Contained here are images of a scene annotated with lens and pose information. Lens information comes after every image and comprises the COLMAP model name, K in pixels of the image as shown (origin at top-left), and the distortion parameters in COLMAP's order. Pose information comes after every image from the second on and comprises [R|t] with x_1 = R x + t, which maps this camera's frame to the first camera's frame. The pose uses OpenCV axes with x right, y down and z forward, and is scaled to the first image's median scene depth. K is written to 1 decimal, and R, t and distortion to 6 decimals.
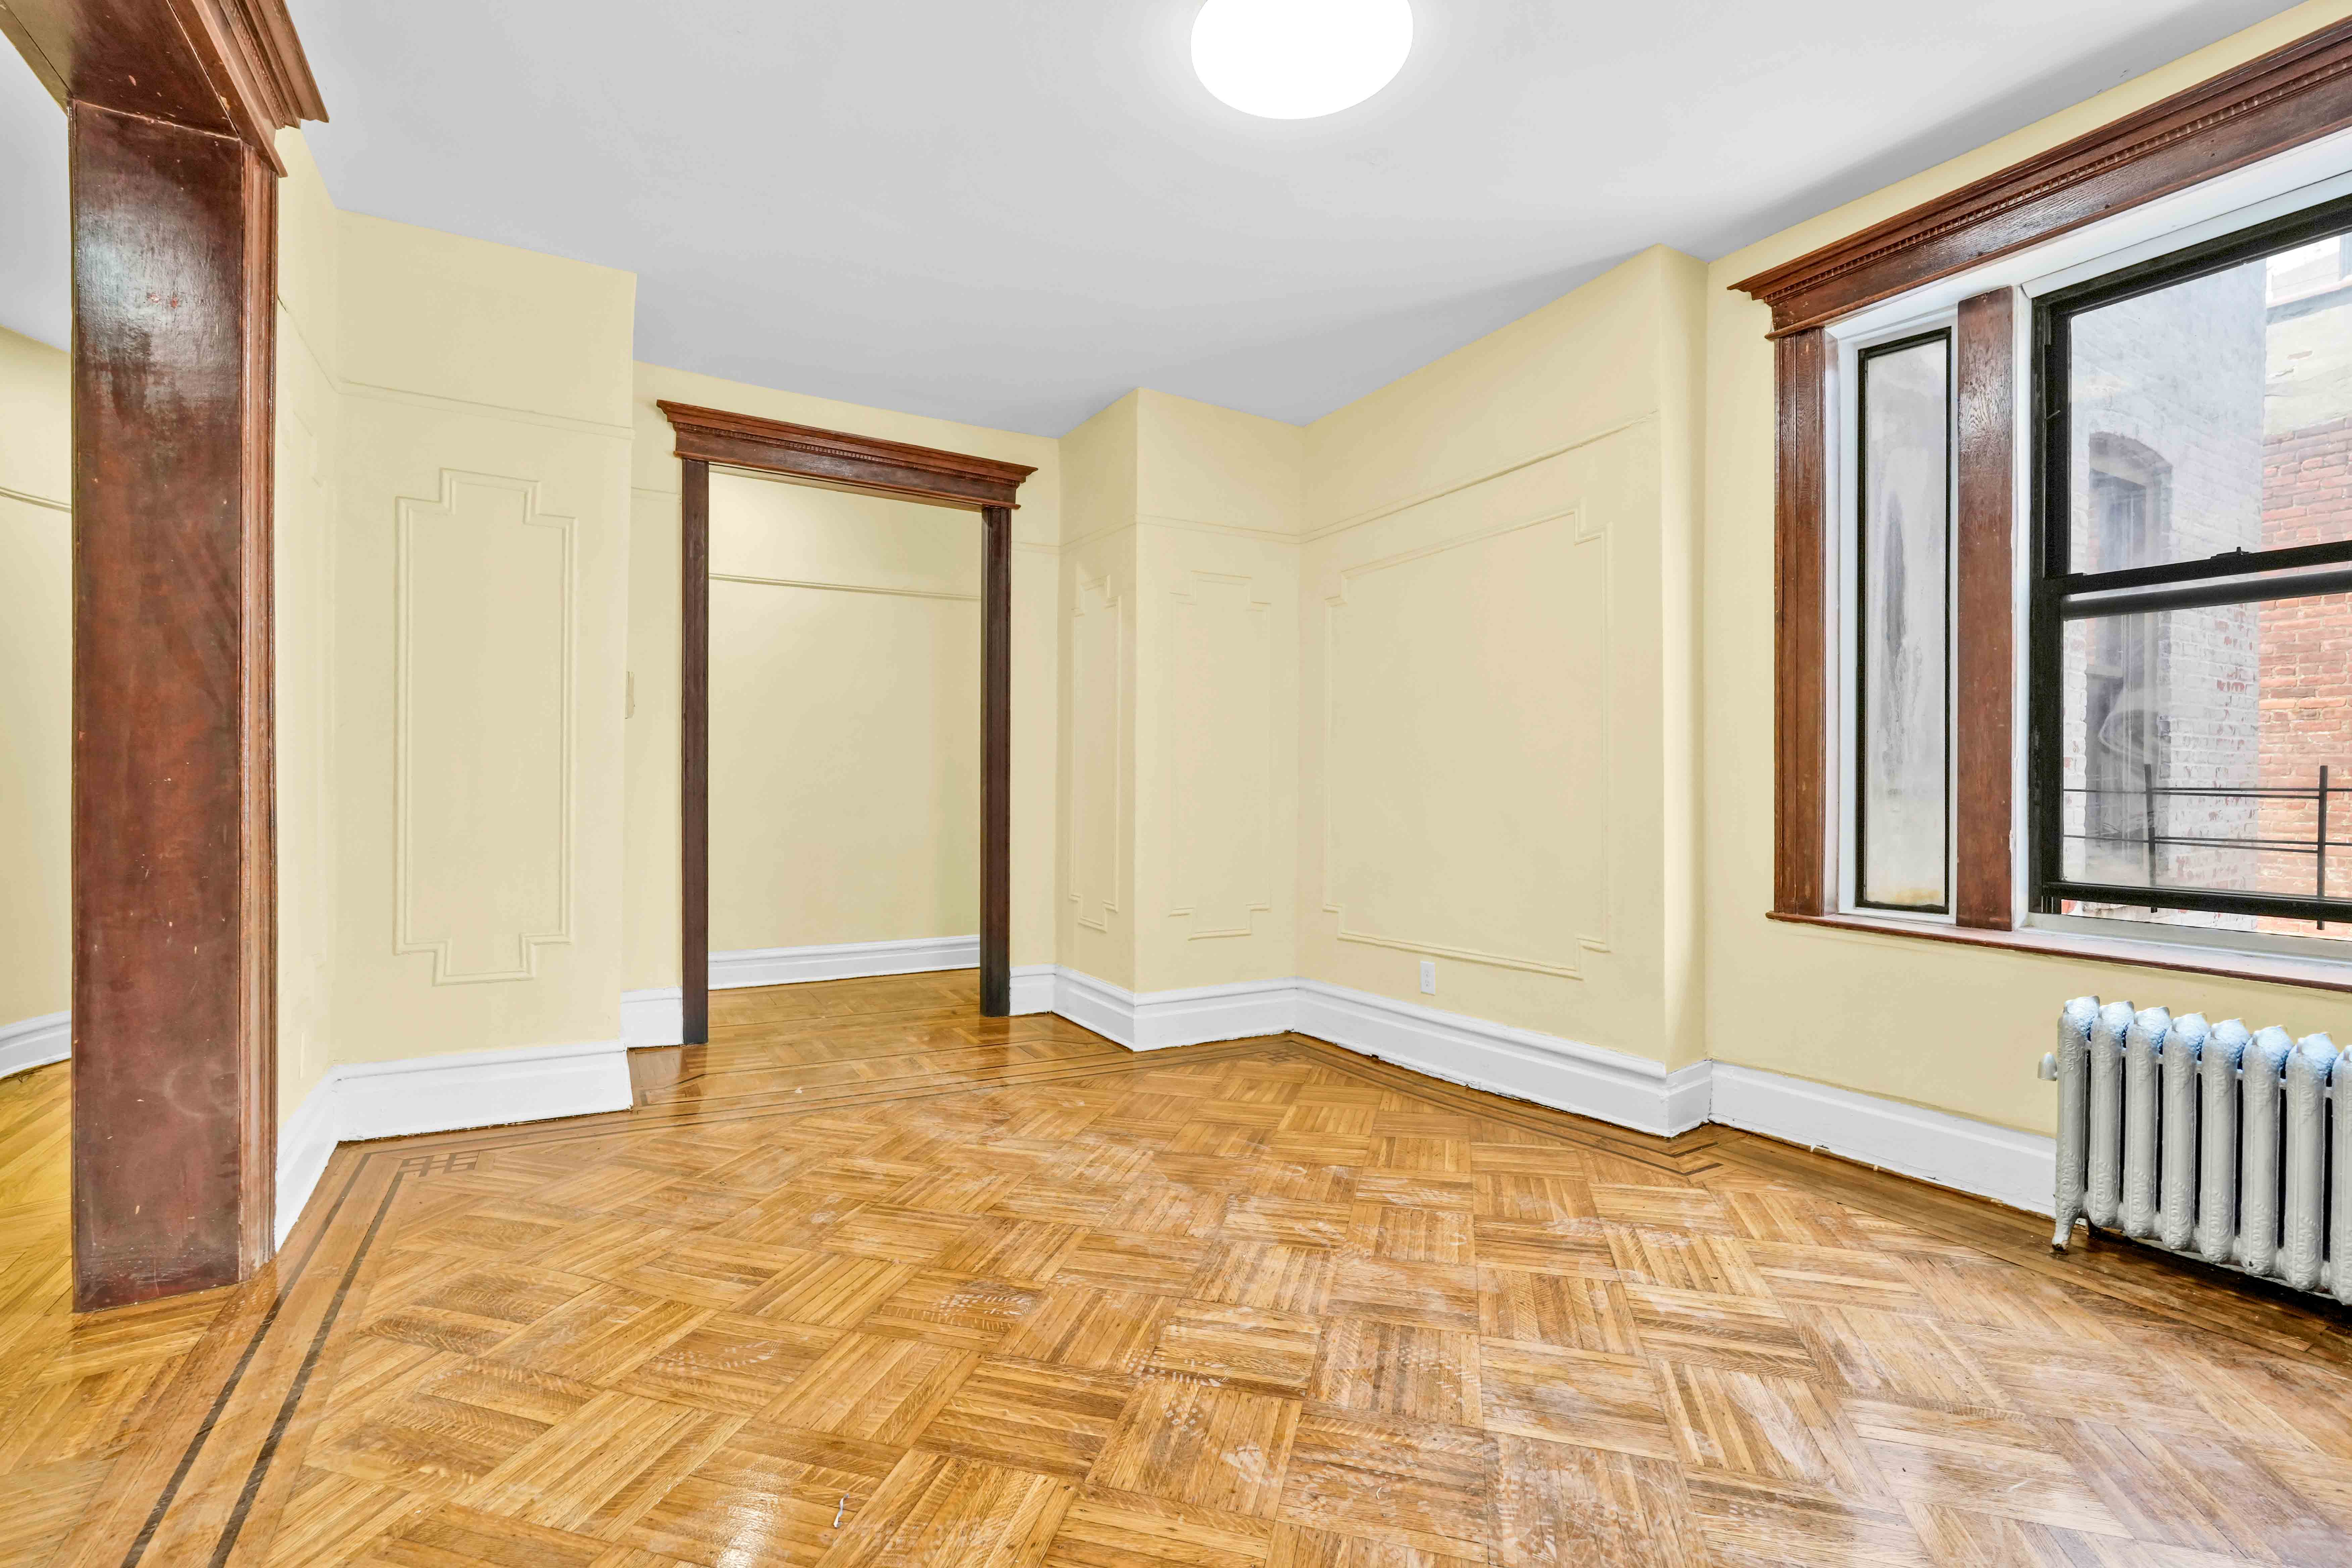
lens RADIAL K [[1053.6, 0, 1176.0], [0, 1053.6, 784.0], [0, 0, 1]] dist [0.001377, 0.000386]
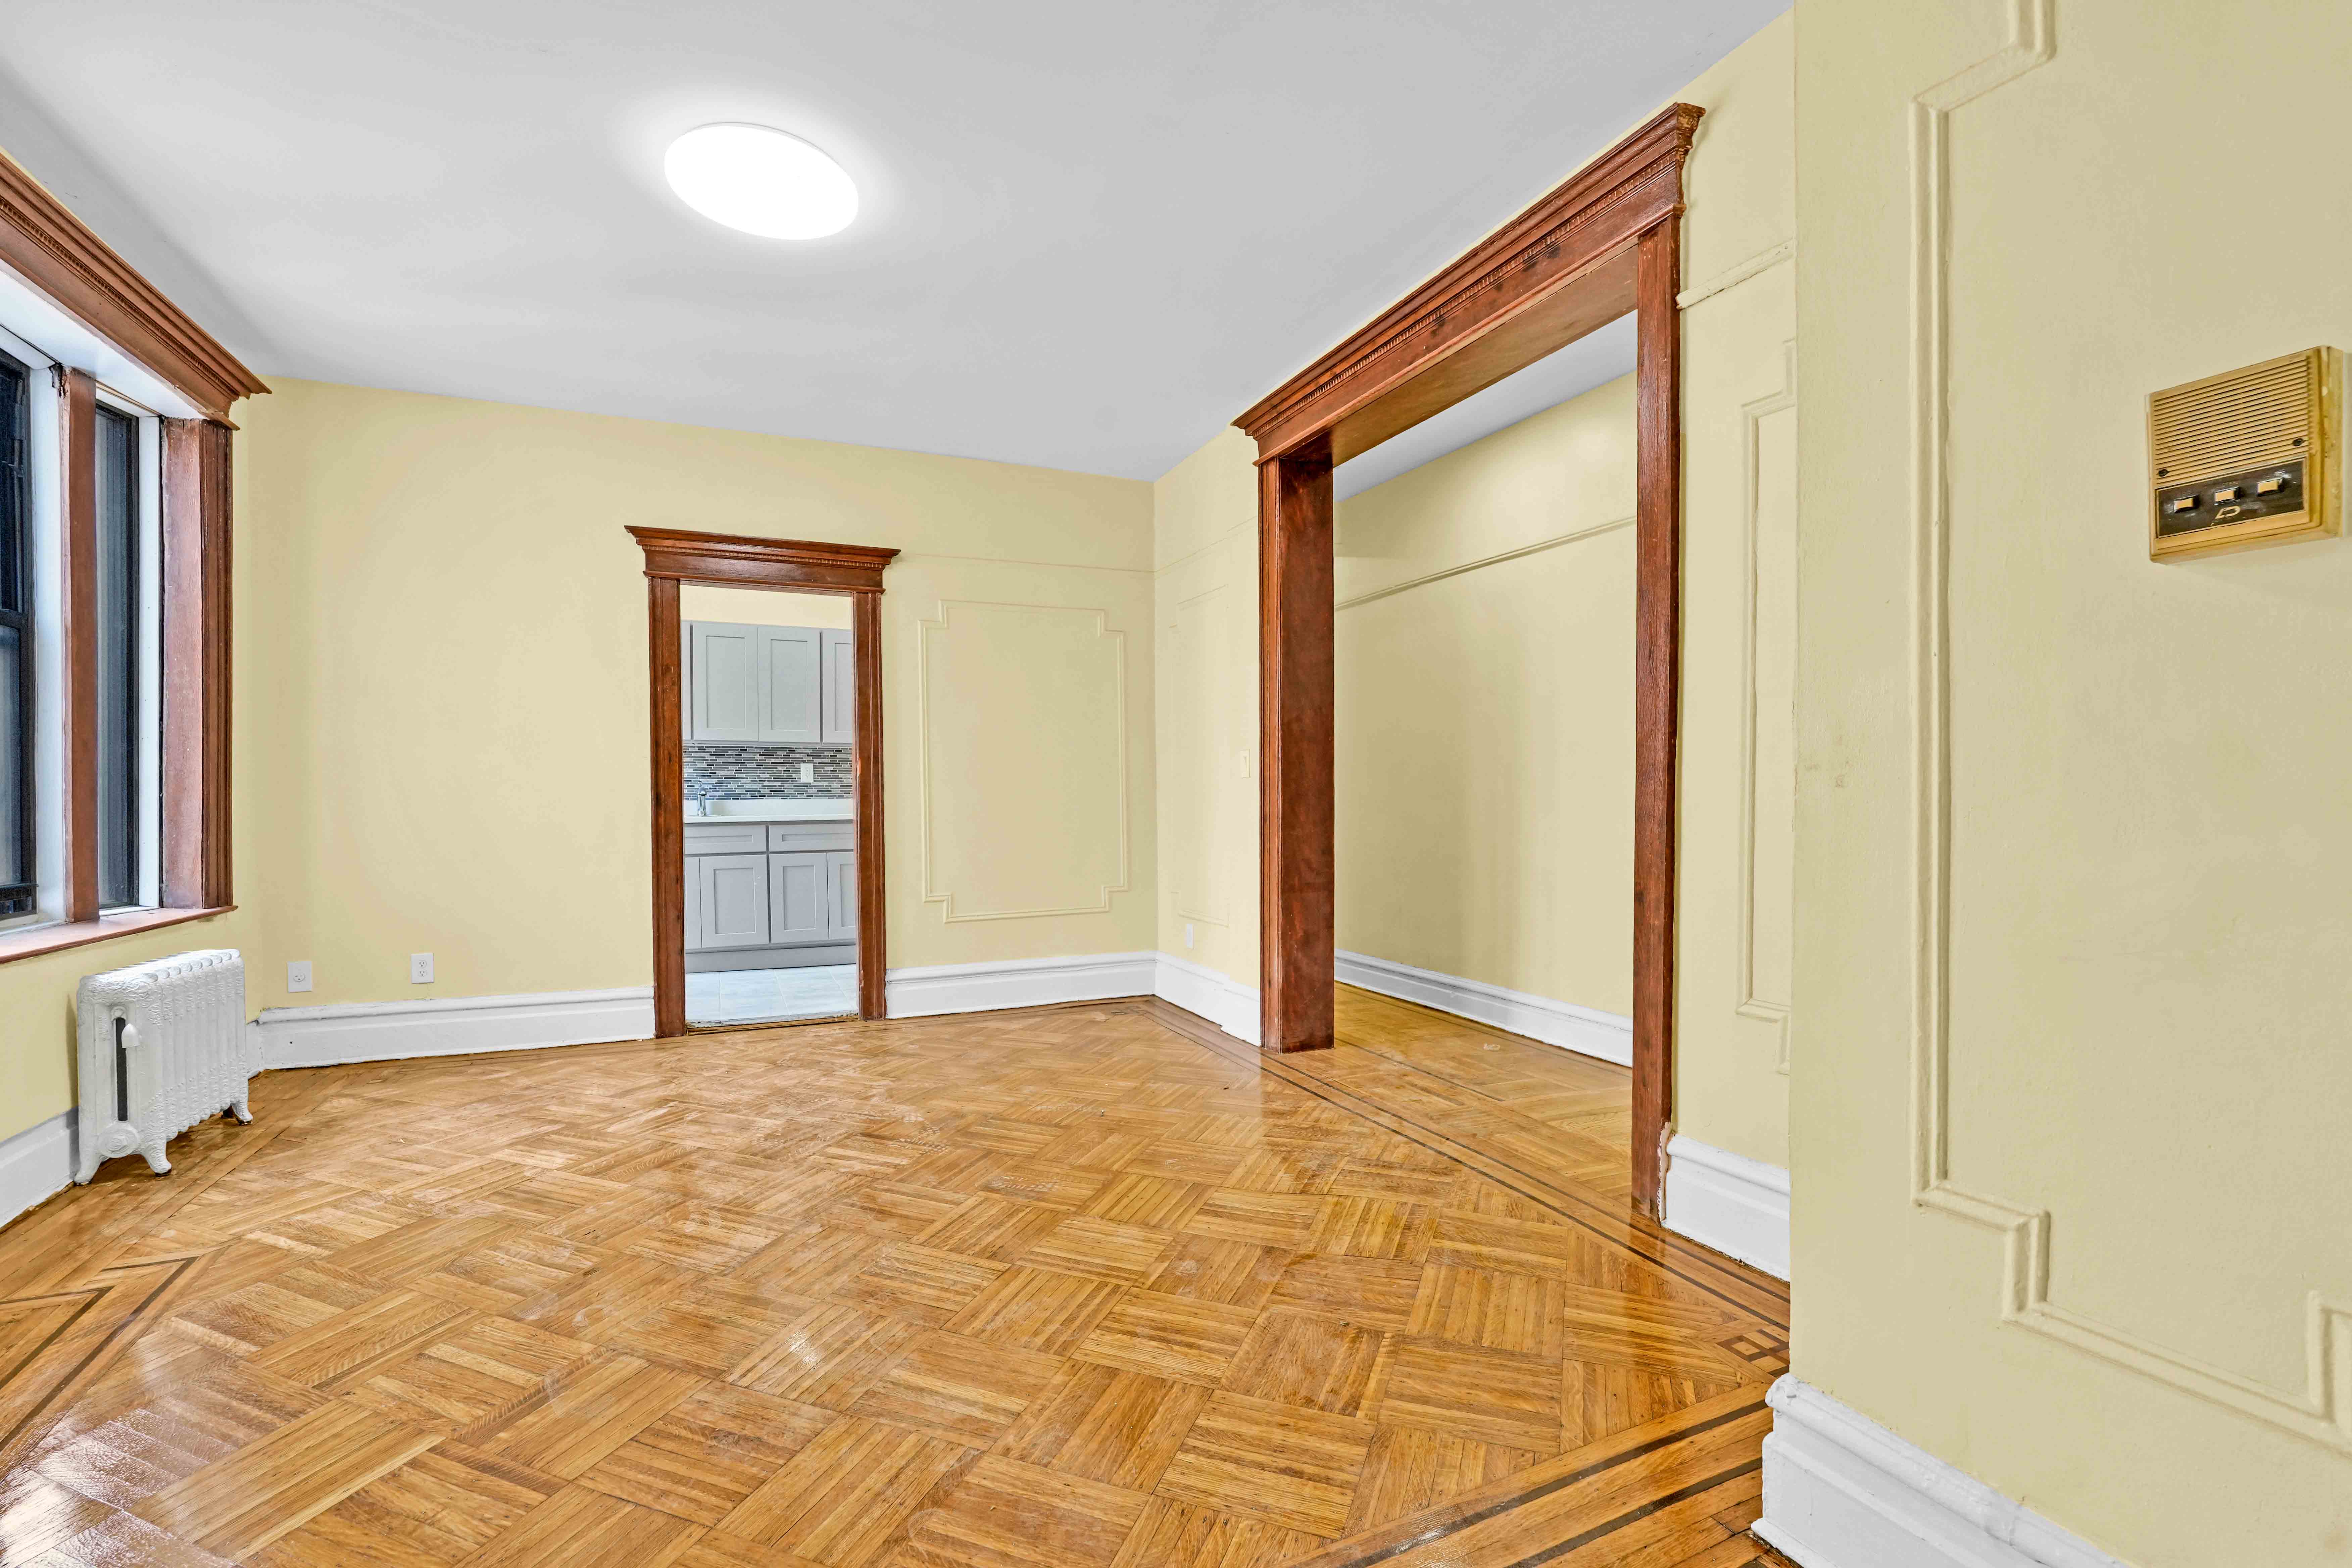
lens RADIAL K [[1053.6, 0, 1176.0], [0, 1053.6, 784.0], [0, 0, 1]] dist [0.001377, 0.000386]
pose [[-0.994228, 0.003536, 0.107229, -0.500365], [0.003014, 0.999983, -0.005027, -0.002952], [-0.107245, -0.004675, -0.994222, 2.244960]]
